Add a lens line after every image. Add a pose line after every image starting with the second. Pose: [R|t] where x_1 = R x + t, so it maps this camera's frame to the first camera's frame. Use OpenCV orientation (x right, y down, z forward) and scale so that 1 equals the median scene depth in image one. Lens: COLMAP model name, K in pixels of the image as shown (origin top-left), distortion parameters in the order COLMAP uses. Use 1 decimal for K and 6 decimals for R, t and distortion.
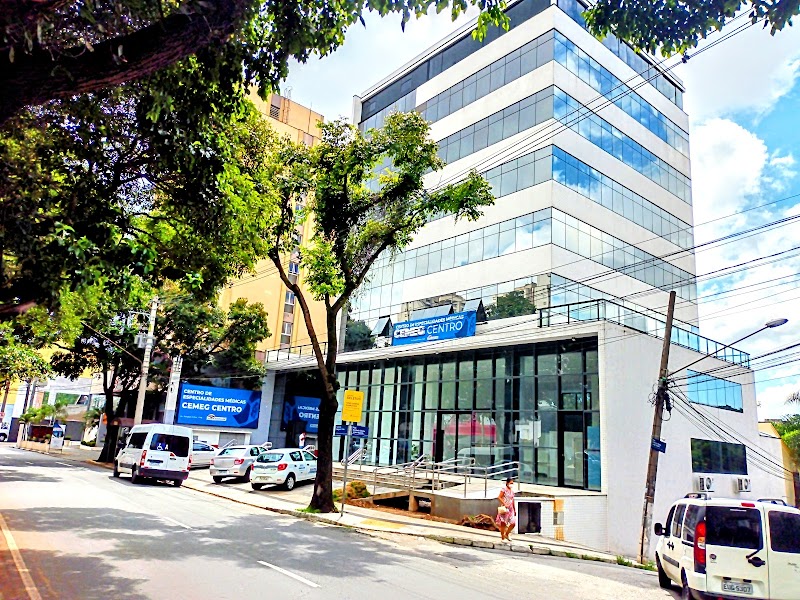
lens RADIAL K [[595.8, 0, 400.0], [0, 595.8, 300.0], [0, 0, 1]] dist [0.000012, -0.000045]
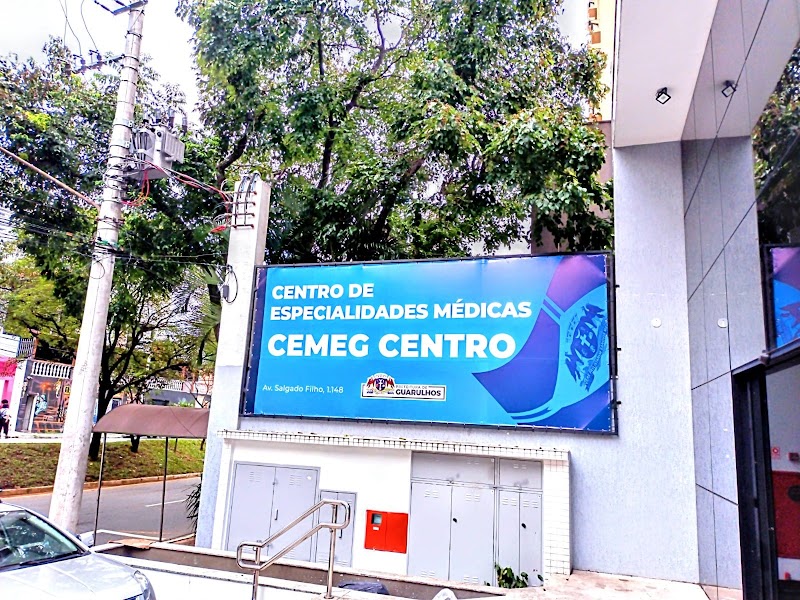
lens RADIAL K [[595.8, 0, 400.0], [0, 595.8, 300.0], [0, 0, 1]] dist [0.000012, -0.000045]
pose [[0.525771, -0.201175, -0.826495, -0.115004], [0.174506, 0.976474, -0.126671, 0.193577], [0.832534, -0.077628, 0.548508, 0.879100]]
